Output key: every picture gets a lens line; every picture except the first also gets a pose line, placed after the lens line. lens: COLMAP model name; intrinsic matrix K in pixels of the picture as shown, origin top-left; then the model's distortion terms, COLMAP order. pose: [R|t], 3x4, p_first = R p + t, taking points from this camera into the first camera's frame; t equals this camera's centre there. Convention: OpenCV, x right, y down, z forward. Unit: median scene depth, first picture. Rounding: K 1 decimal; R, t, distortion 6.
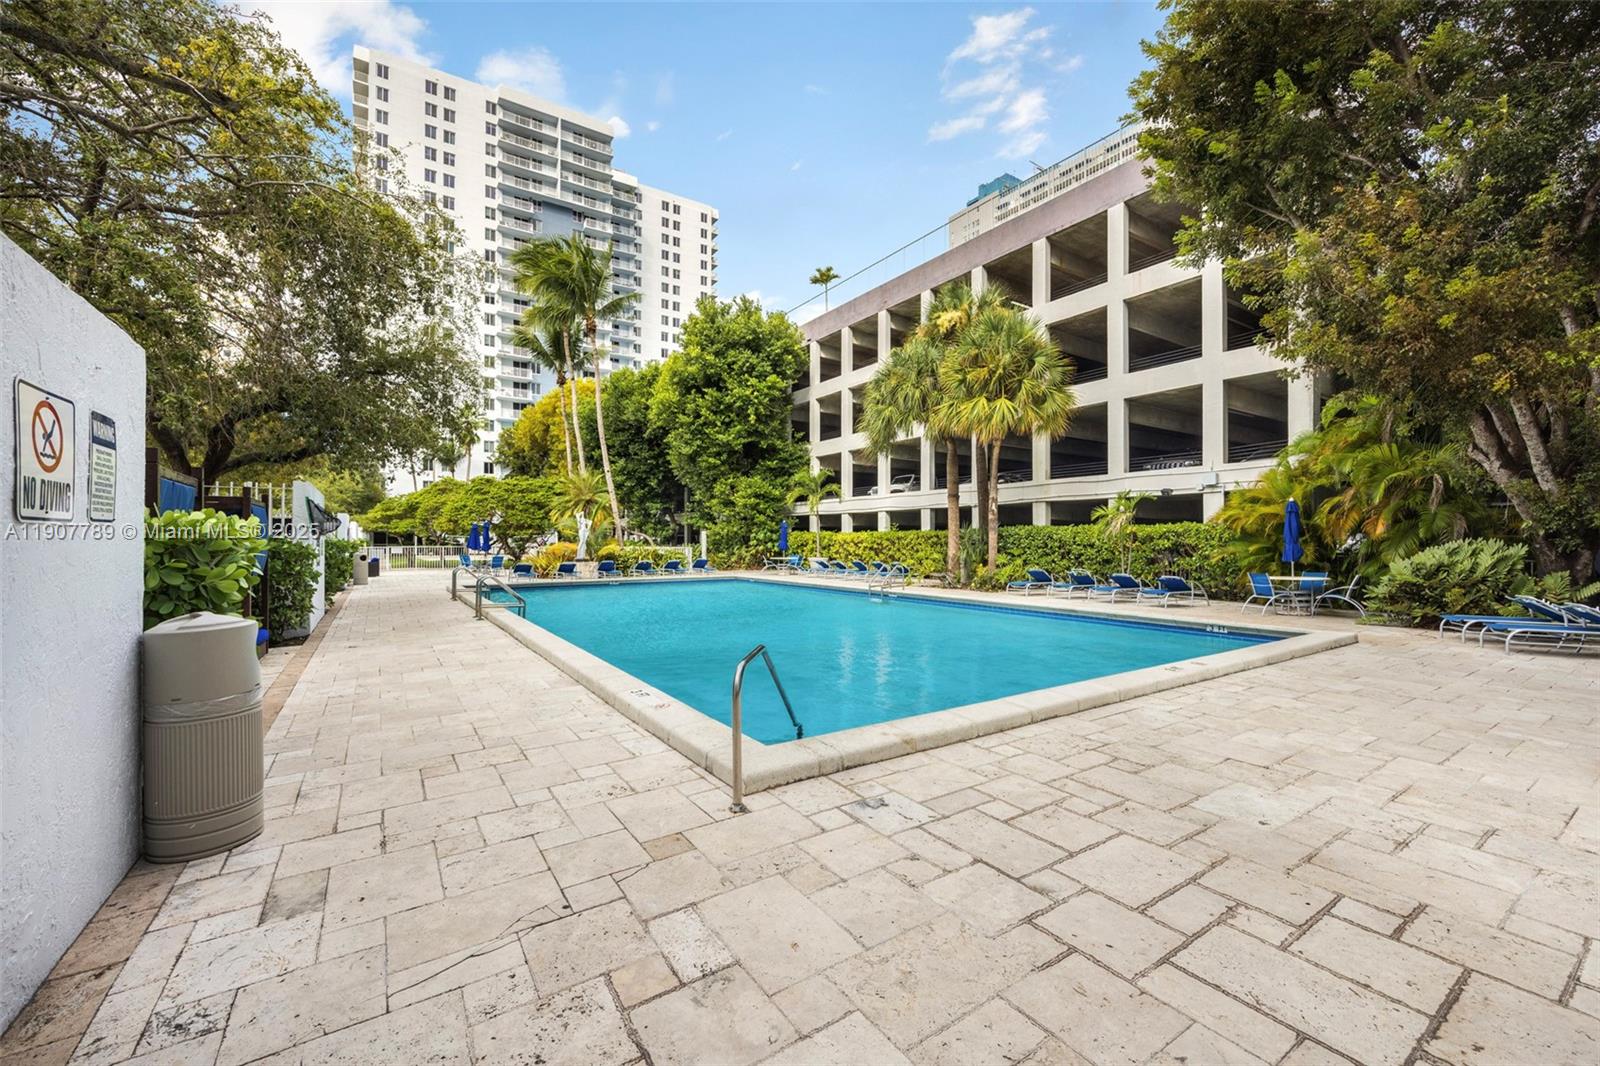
lens RADIAL K [[639.4, 0, 810.9], [0, 639.4, 537.6], [0, 0, 1]] dist [-0.011539, 0.000163]
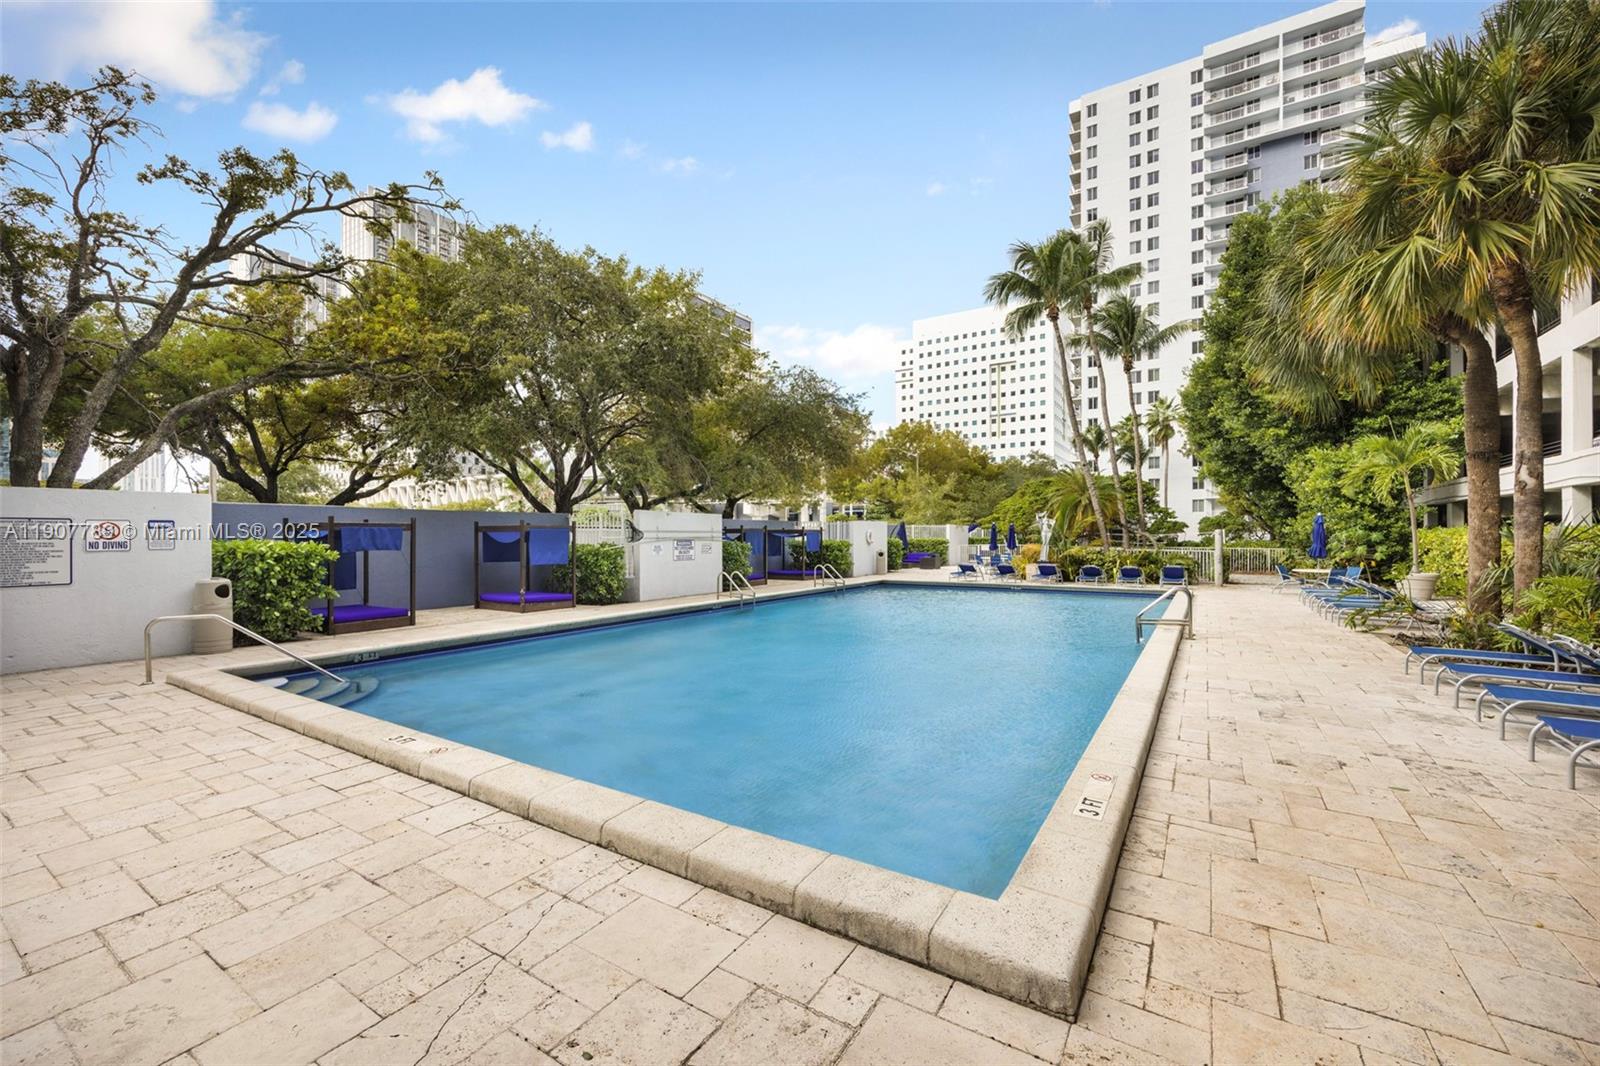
lens RADIAL K [[639.4, 0, 821.5], [0, 639.4, 535.6], [0, 0, 1]] dist [-0.011539, 0.000163]
pose [[0.401309, -0.002215, -0.915940, 0.298682], [0.006938, 0.999976, 0.000621, -0.007137], [0.915916, -0.006605, 0.401315, 0.256296]]
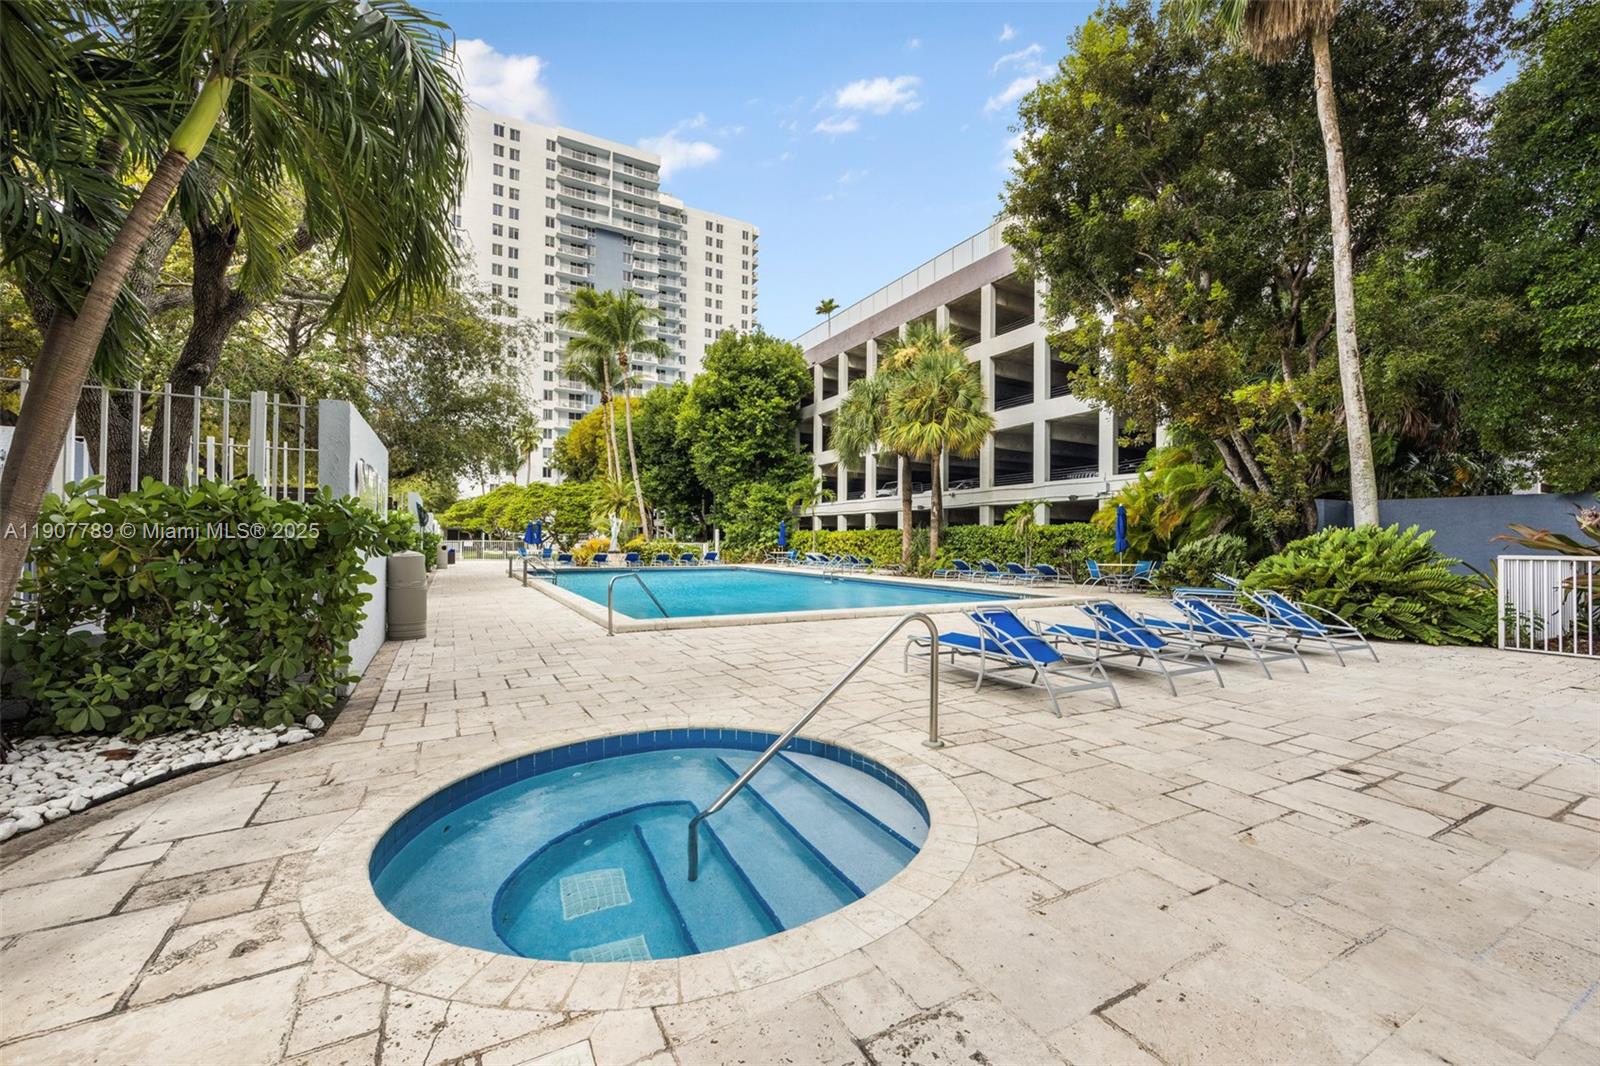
lens RADIAL K [[639.4, 0, 810.2], [0, 639.4, 538.1], [0, 0, 1]] dist [-0.011539, 0.000163]
pose [[0.996685, 0.006714, -0.081076, 0.090579], [-0.006809, 0.999976, -0.000899, 0.005599], [0.081068, 0.001448, 0.996707, -0.146974]]
